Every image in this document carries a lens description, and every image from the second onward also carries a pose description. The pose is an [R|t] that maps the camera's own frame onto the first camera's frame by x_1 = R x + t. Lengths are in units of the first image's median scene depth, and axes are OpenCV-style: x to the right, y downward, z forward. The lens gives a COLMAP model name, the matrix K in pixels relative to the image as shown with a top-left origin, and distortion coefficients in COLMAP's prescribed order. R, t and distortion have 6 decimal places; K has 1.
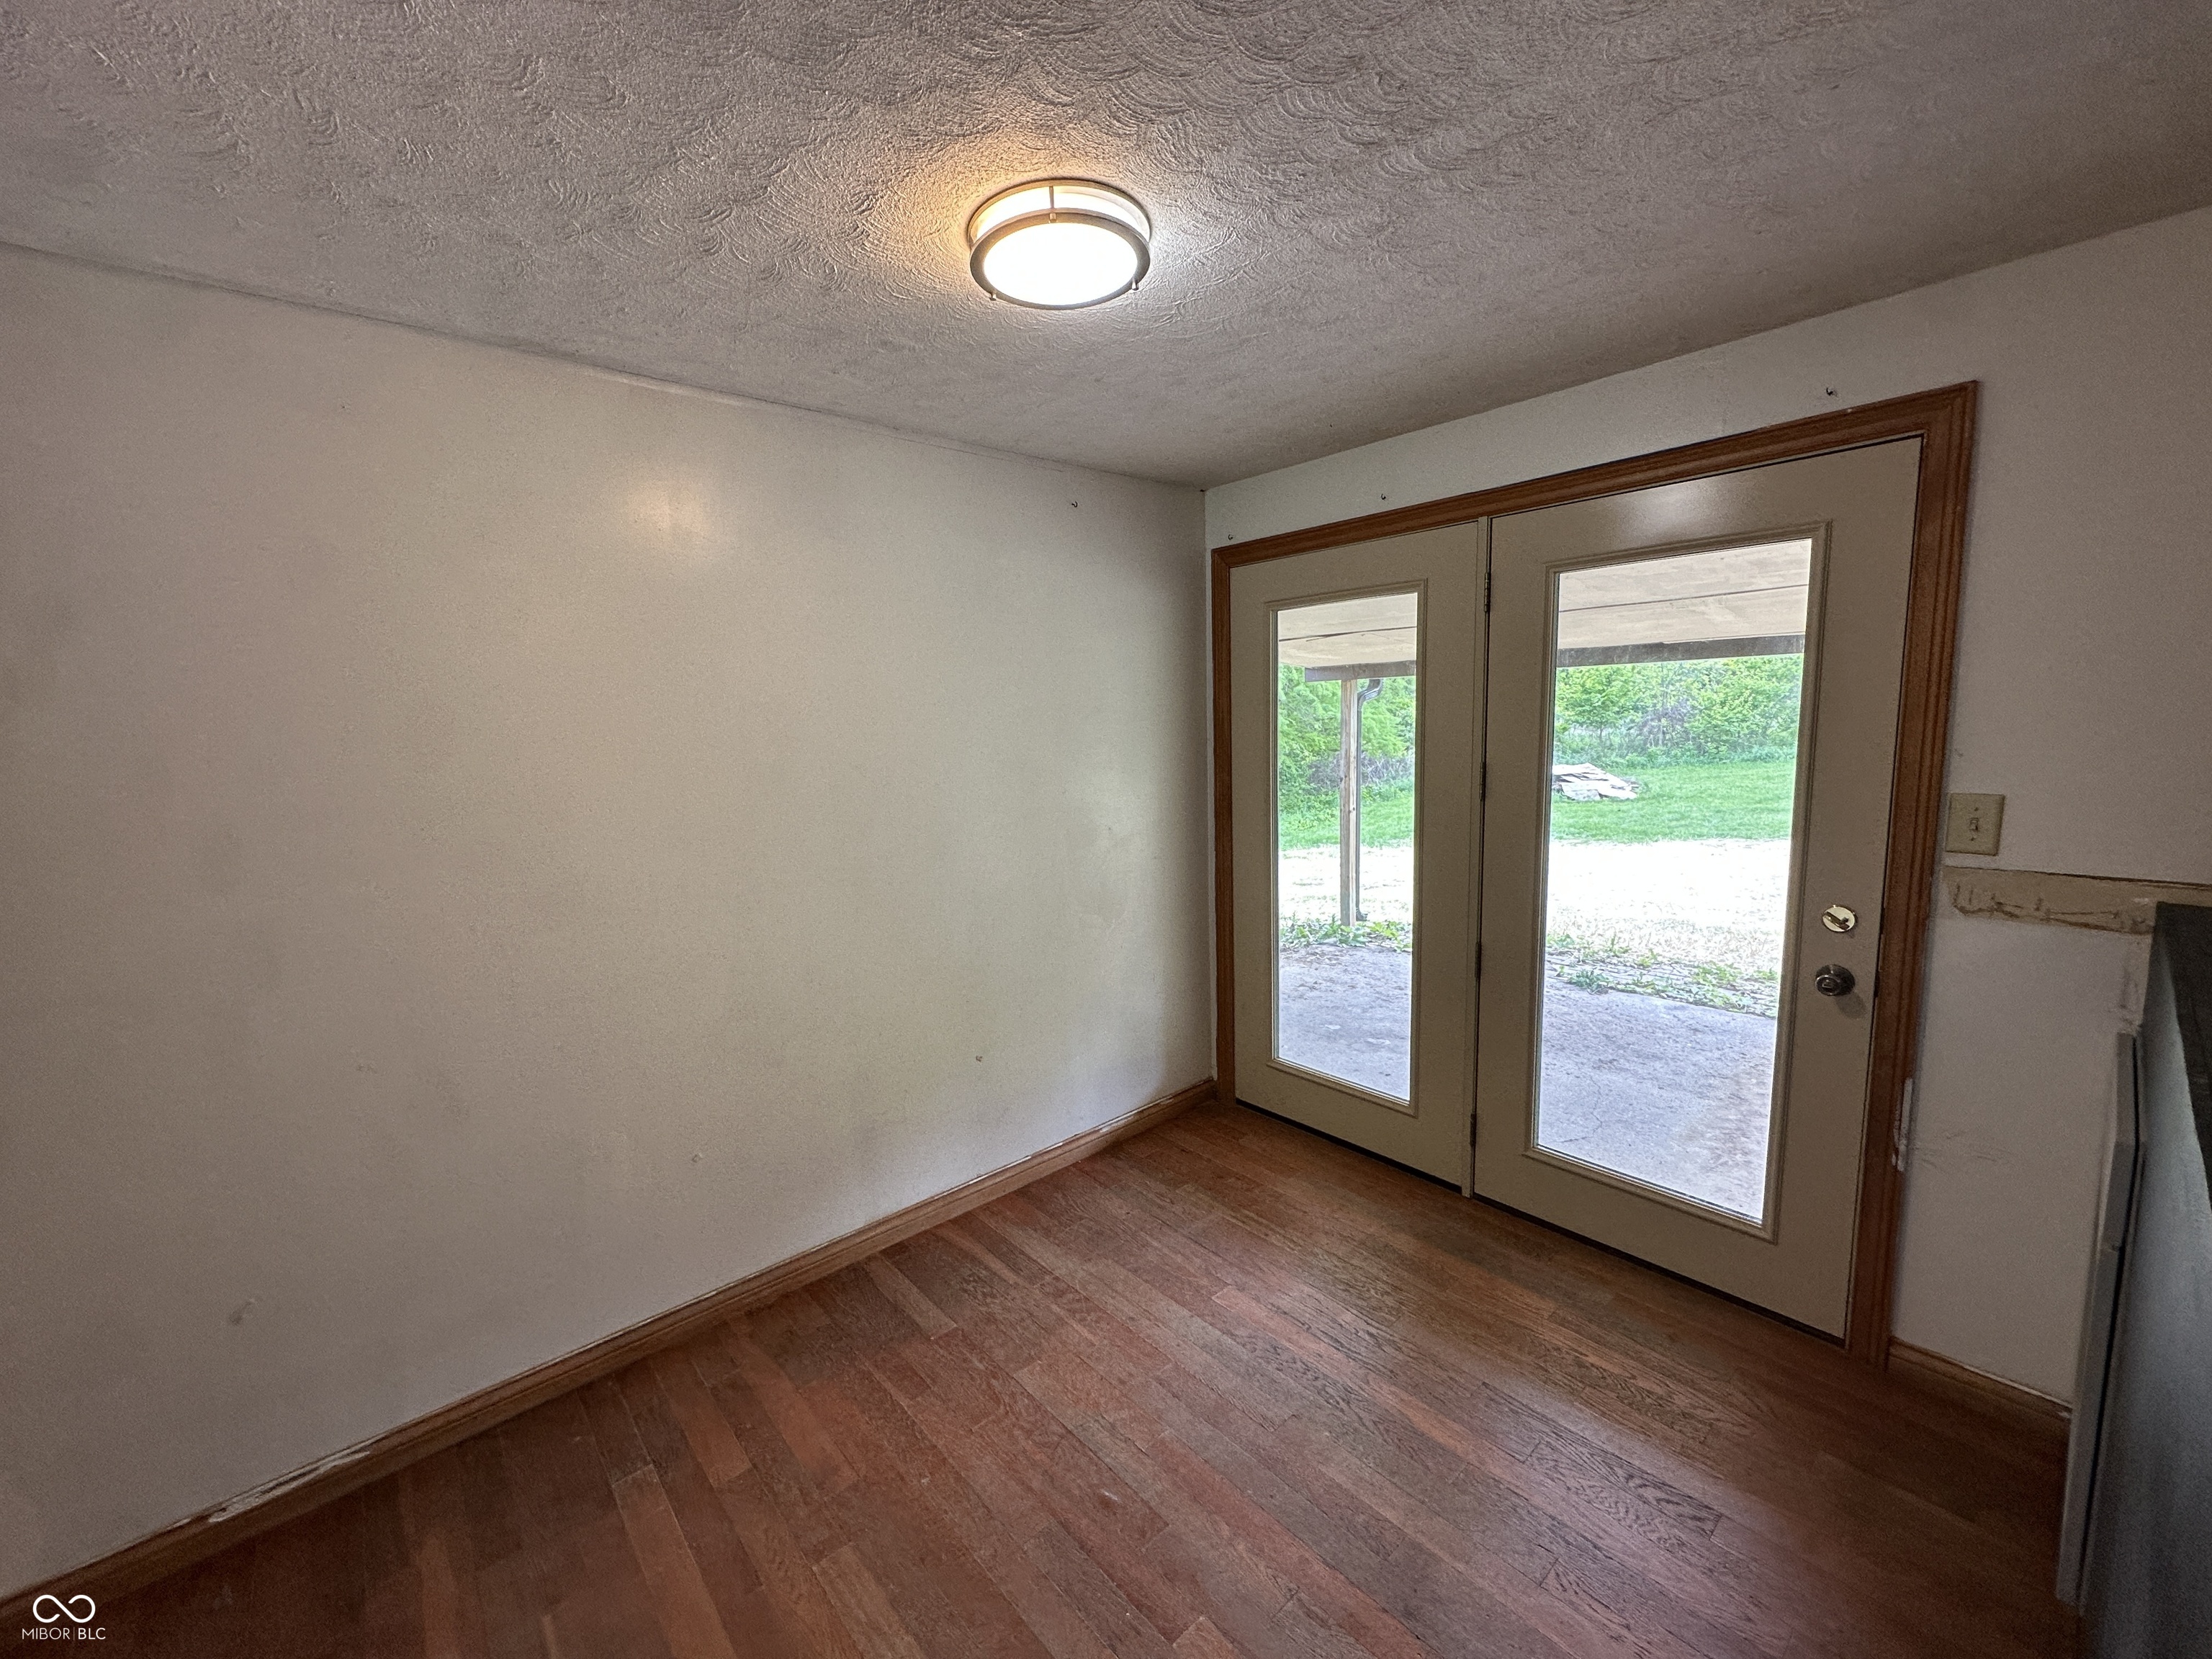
lens RADIAL K [[878.7, 0, 1103.0], [0, 878.7, 833.0], [0, 0, 1]] dist [-0.005528, 0.001304]
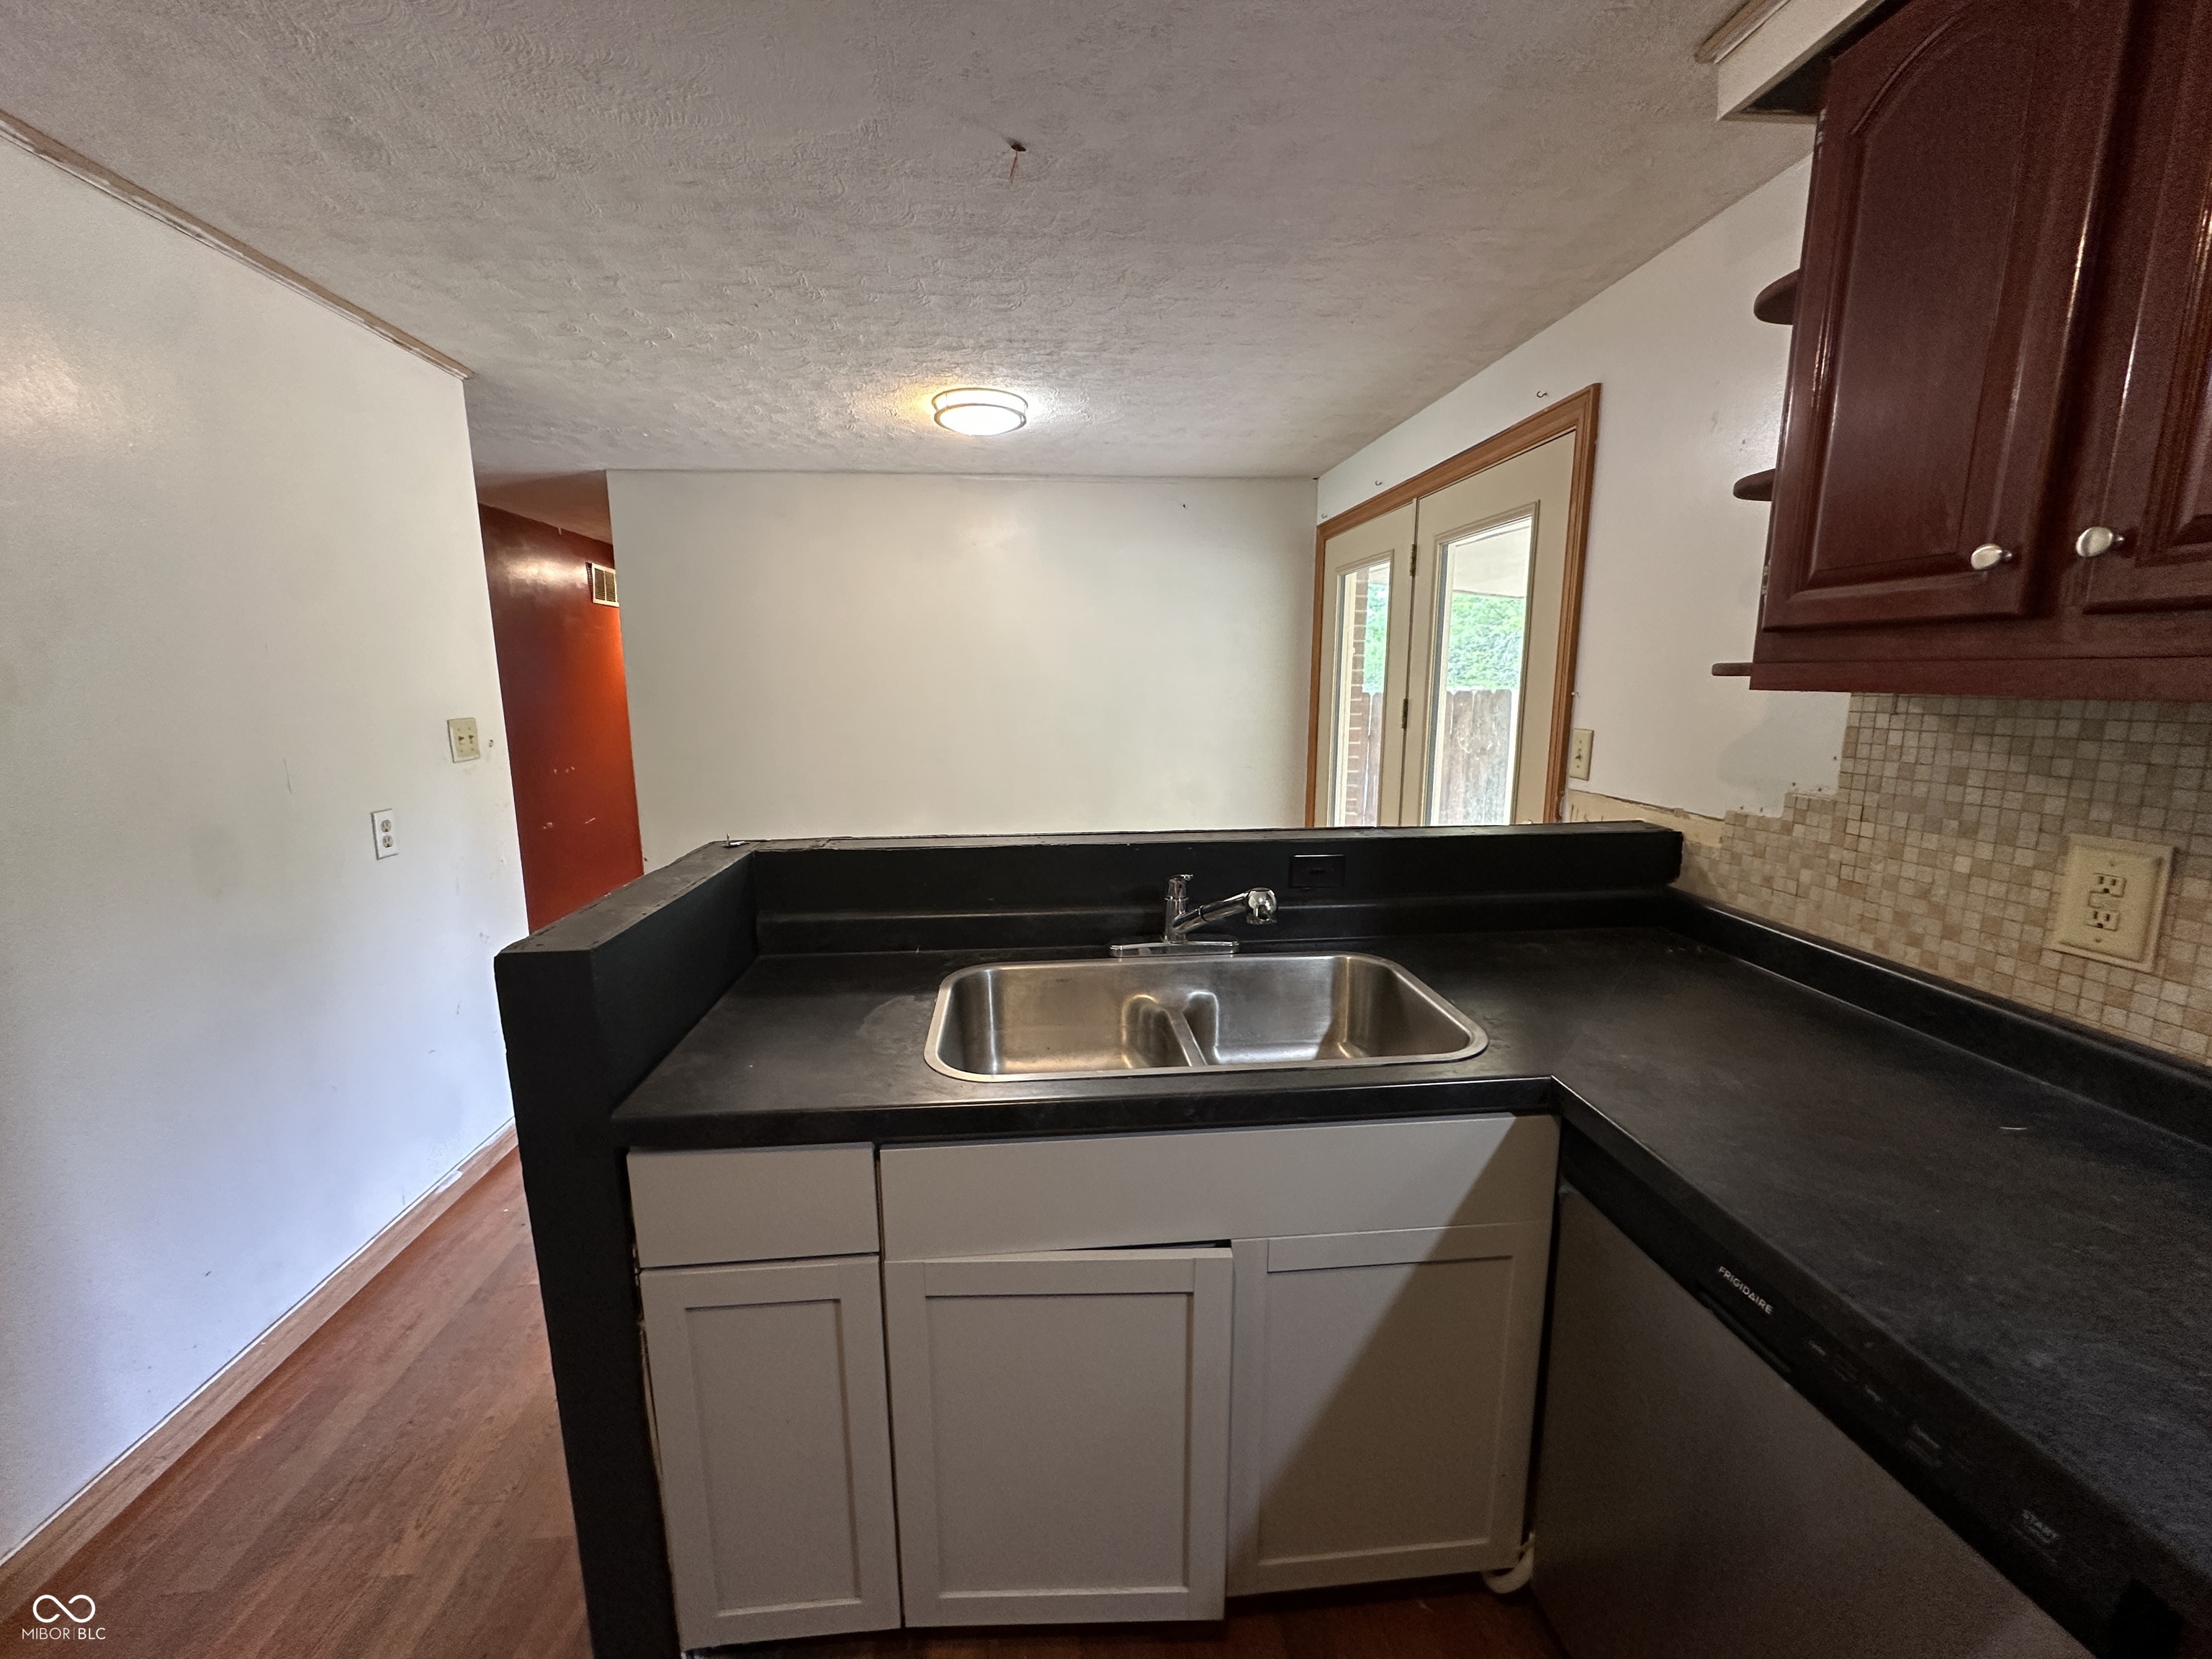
lens RADIAL K [[878.7, 0, 1108.1], [0, 878.7, 832.8], [0, 0, 1]] dist [-0.005528, 0.001304]
pose [[0.810935, 0.131689, -0.570126, 0.923144], [-0.096998, 0.991119, 0.090963, 0.039958], [0.577041, -0.018464, 0.816506, -0.293066]]
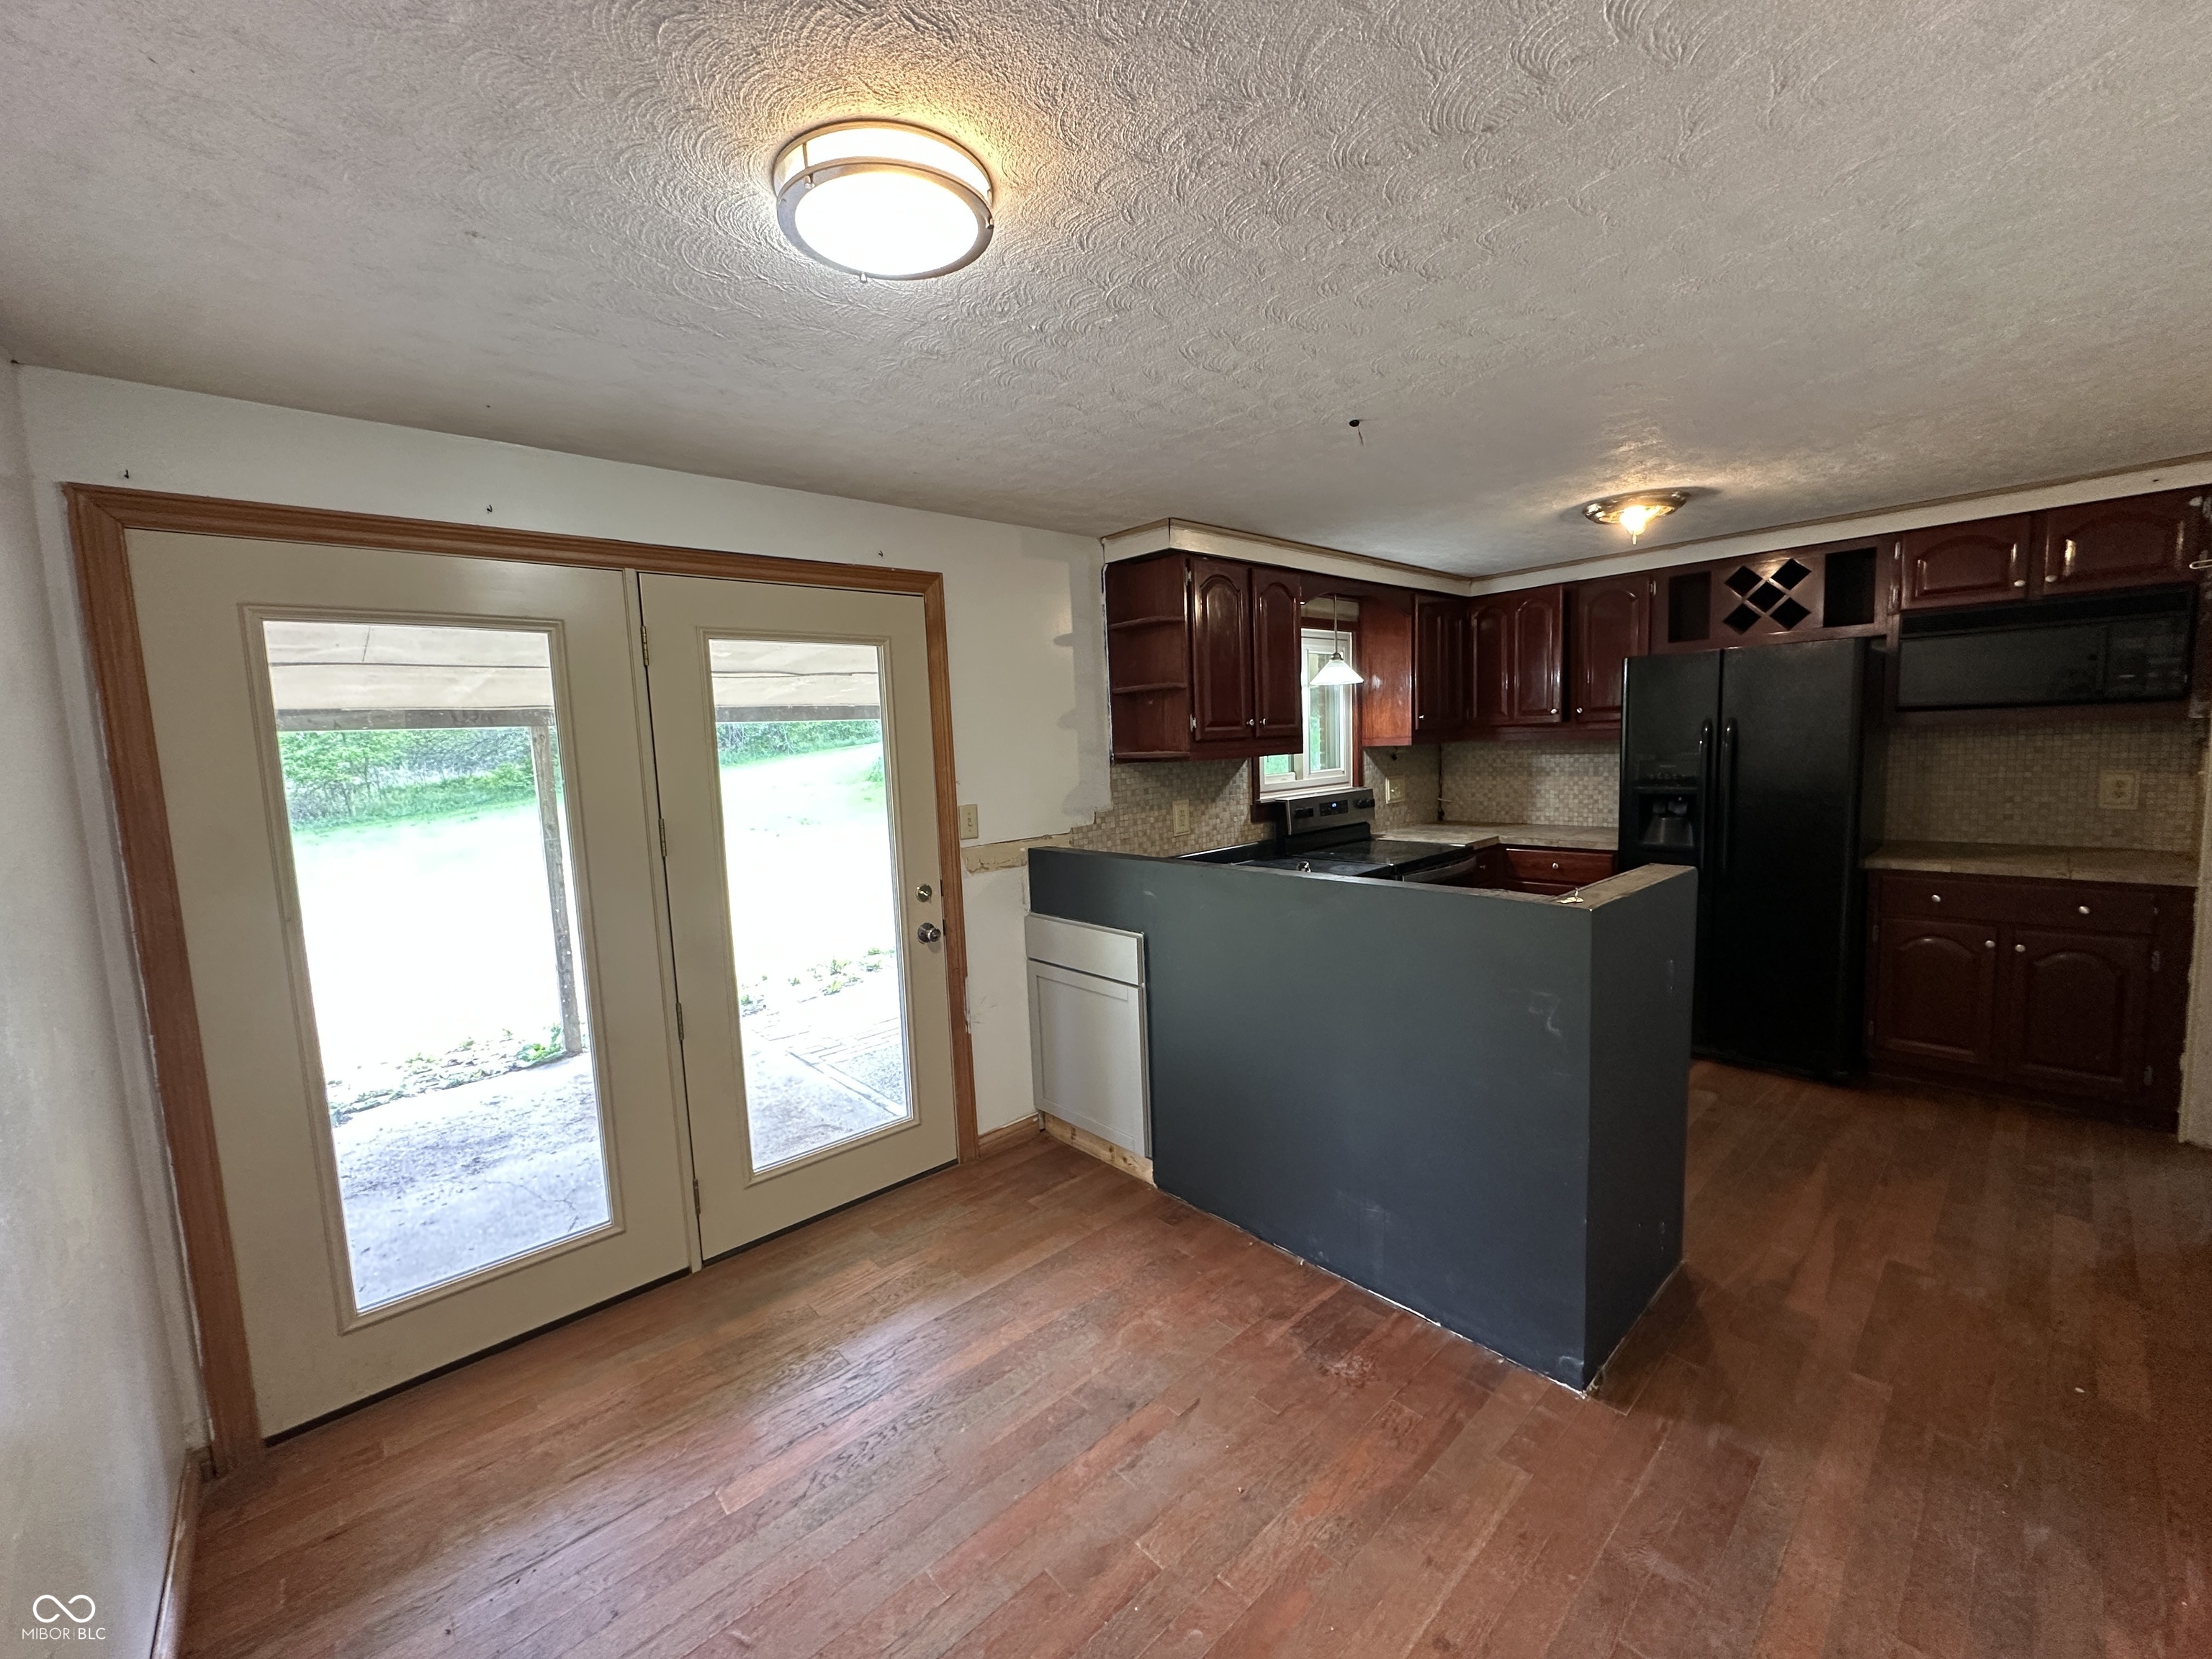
lens RADIAL K [[878.7, 0, 1108.4], [0, 878.7, 832.3], [0, 0, 1]] dist [-0.005528, 0.001304]
pose [[-0.021188, -0.074122, 0.997024, -0.616514], [0.172741, 0.981978, 0.076674, -0.061145], [-0.984739, 0.173851, -0.008002, 0.582260]]
